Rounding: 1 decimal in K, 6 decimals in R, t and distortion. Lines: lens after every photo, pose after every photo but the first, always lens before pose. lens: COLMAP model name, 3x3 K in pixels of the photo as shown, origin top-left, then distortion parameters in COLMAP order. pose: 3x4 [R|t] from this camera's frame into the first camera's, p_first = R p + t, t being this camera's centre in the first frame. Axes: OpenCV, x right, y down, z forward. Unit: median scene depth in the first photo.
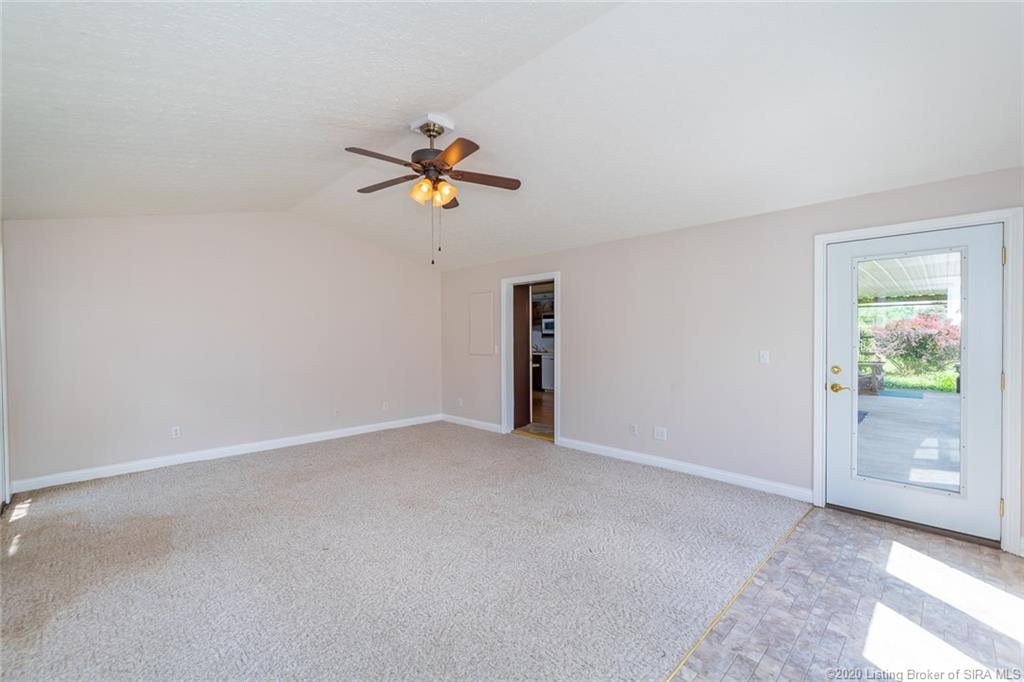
lens RADIAL K [[433.9, 0, 491.2], [0, 433.9, 338.9], [0, 0, 1]] dist [0.001207, 0.000003]
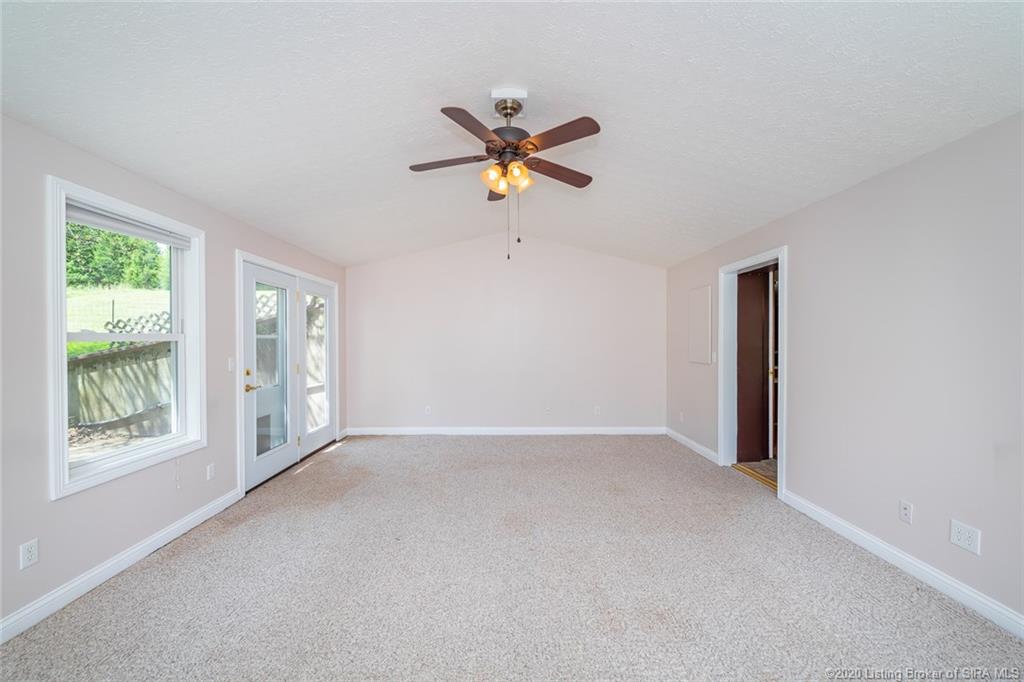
lens RADIAL K [[384.7, 0, 509.3], [0, 384.7, 343.0], [0, 0, 1]] dist [-0.003468, -0.000143]
pose [[0.735788, 0.008605, -0.677157, 0.321576], [-0.007631, 0.999961, 0.004415, -0.003572], [0.677169, 0.001919, 0.735825, 0.344146]]
